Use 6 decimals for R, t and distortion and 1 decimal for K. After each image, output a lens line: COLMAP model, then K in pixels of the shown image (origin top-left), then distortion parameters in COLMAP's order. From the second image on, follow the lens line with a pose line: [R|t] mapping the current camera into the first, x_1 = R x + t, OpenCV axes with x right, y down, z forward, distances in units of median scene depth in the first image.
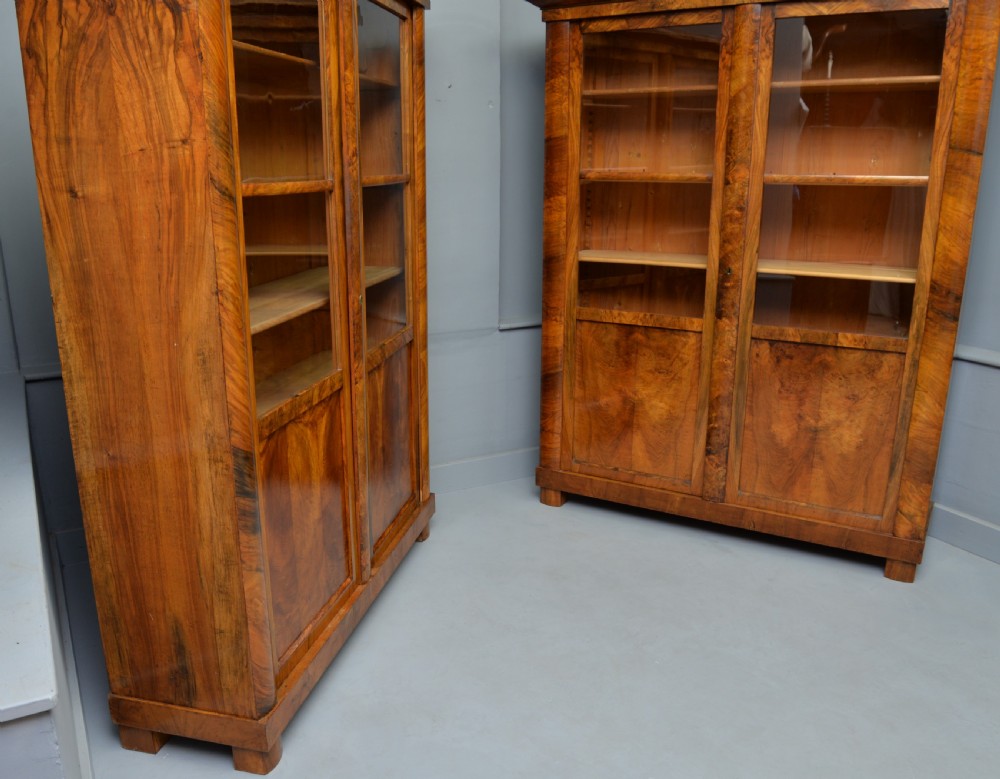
lens RADIAL K [[866.8, 0, 460.5], [0, 866.8, 440.9], [0, 0, 1]] dist [-0.097675, 0.040978]
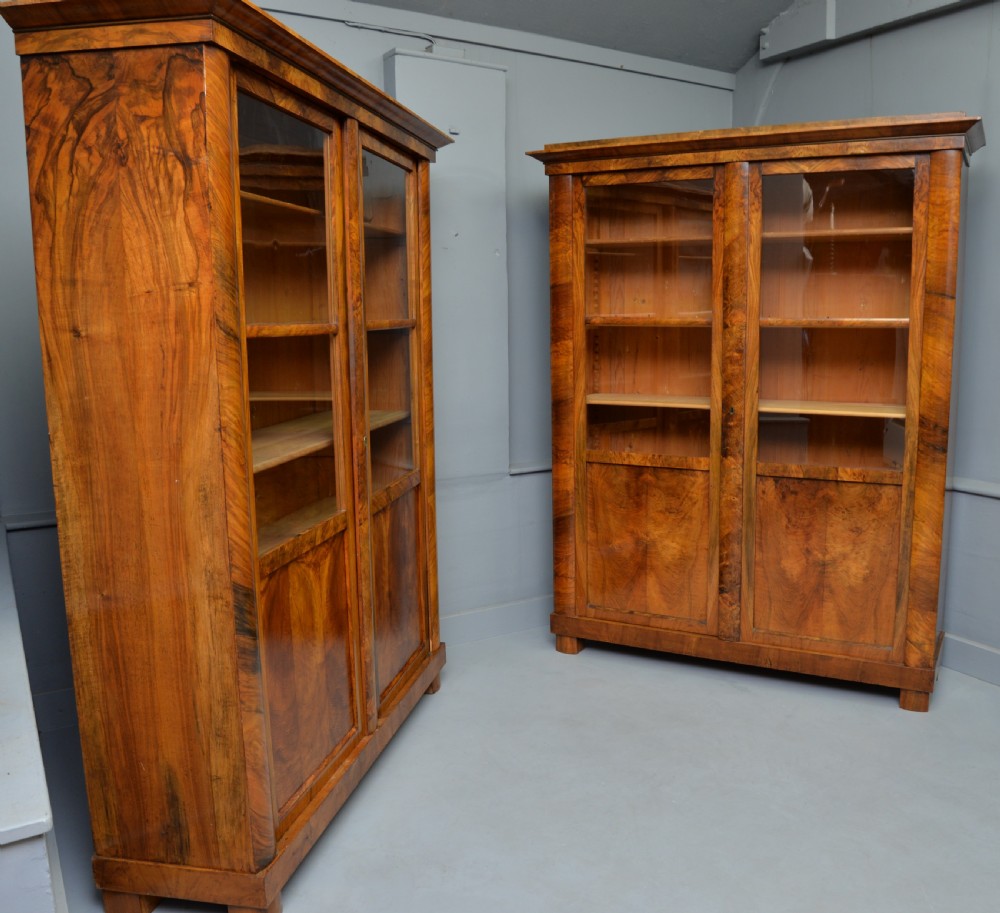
lens RADIAL K [[933.4, 0, 591.6], [0, 933.4, 473.0], [0, 0, 1]] dist [-0.097396, 0.037698]
pose [[0.992827, -0.014846, 0.118635, 0.018393], [0.031434, 0.989764, -0.139206, 0.034015], [-0.115354, 0.141937, 0.983131, -0.089723]]
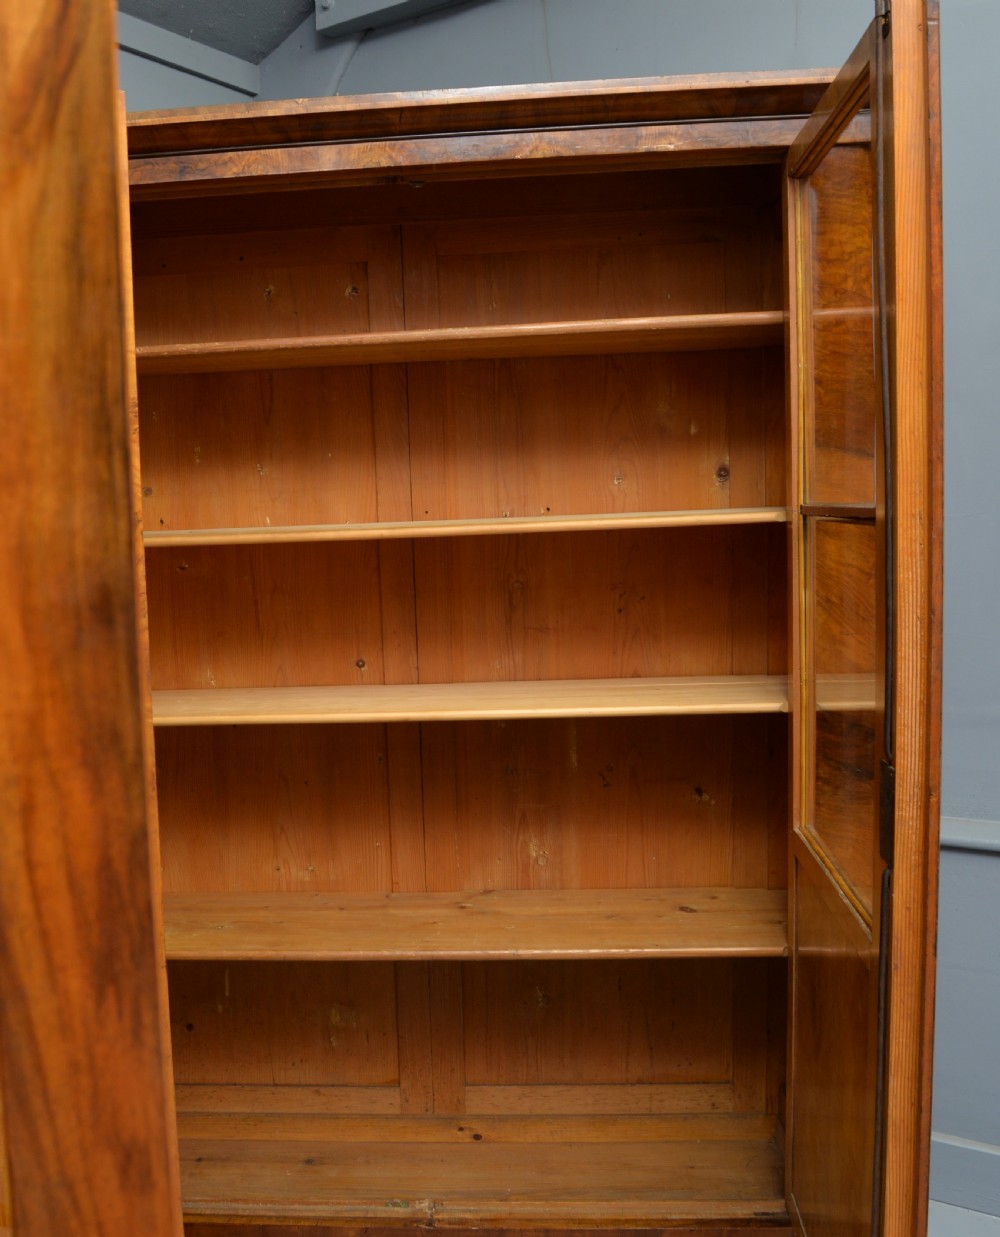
lens RADIAL K [[1263.8, 0, 359.2], [0, 1263.8, 641.3], [0, 0, 1]] dist [-0.085671, 0.010022]
pose [[0.891543, -0.074229, 0.446813, -0.008563], [0.168718, 0.969911, -0.175517, -0.171449], [-0.420341, 0.231866, 0.877241, 0.550088]]
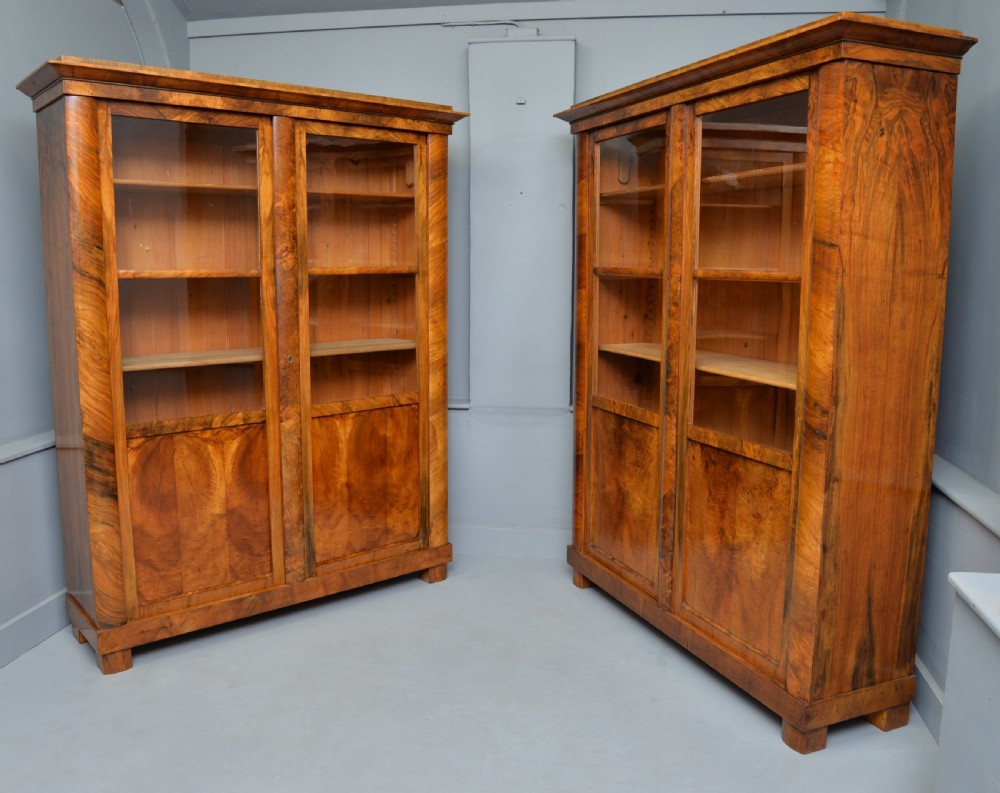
lens RADIAL K [[873.2, 0, 479.2], [0, 873.2, 391.1], [0, 0, 1]] dist [-0.087577, 0.021646]
pose [[0.797800, 0.099682, -0.594625, 0.983400], [-0.193399, 0.976433, -0.095793, -0.047710], [0.571063, 0.191423, 0.798276, 0.126870]]
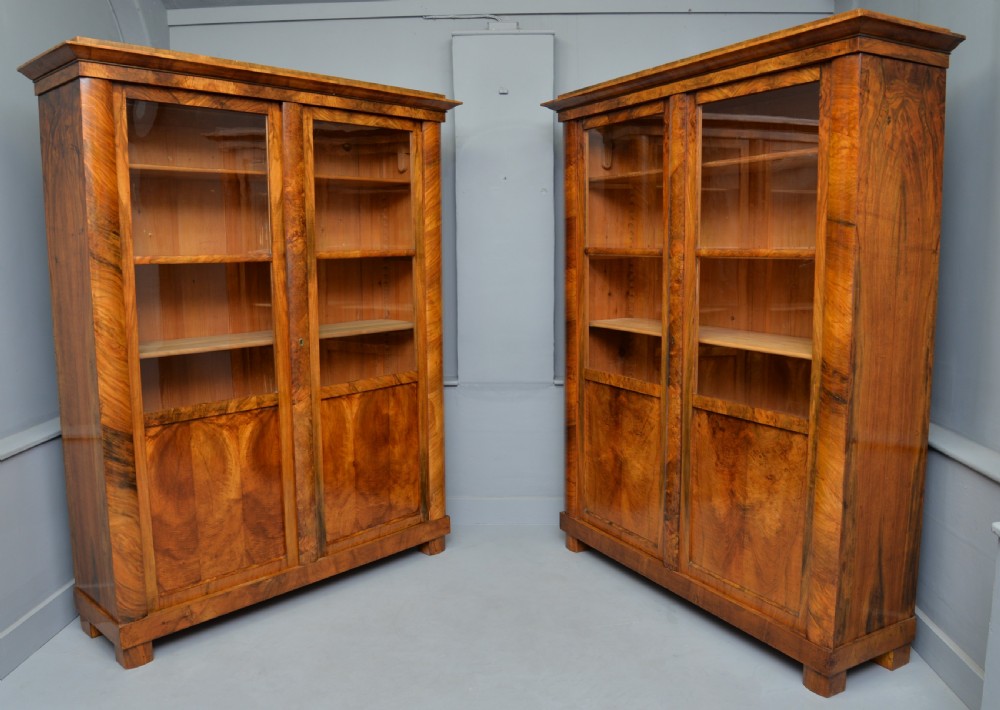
lens RADIAL K [[812.8, 0, 485.3], [0, 812.8, 353.9], [0, 0, 1]] dist [-0.090405, 0.035763]
pose [[0.864817, 0.068306, -0.497419, 0.813484], [-0.152107, 0.979789, -0.129909, -0.028848], [0.478492, 0.188009, 0.857728, 0.077686]]
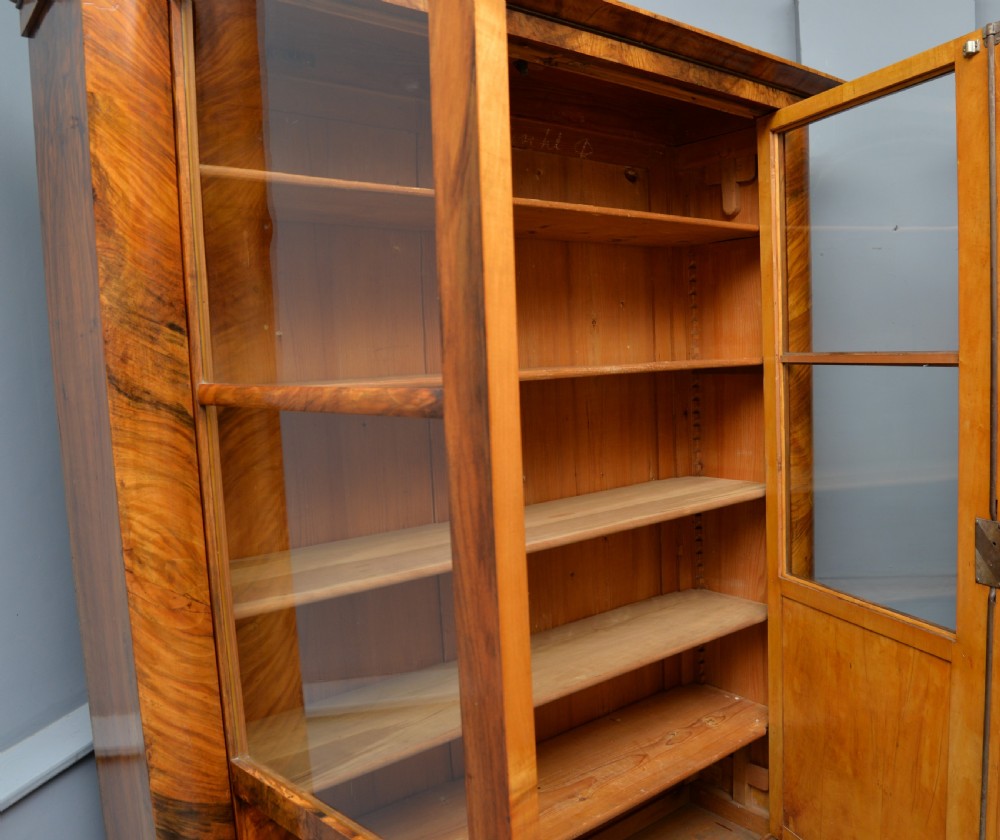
lens RADIAL K [[853.6, 0, 617.7], [0, 853.6, 433.9], [0, 0, 1]] dist [-0.080070, 0.016916]
pose [[0.835856, 0.031252, -0.548058, 0.269416], [-0.139424, 0.977726, -0.156884, -0.162649], [0.530948, 0.207545, 0.821596, 0.513148]]
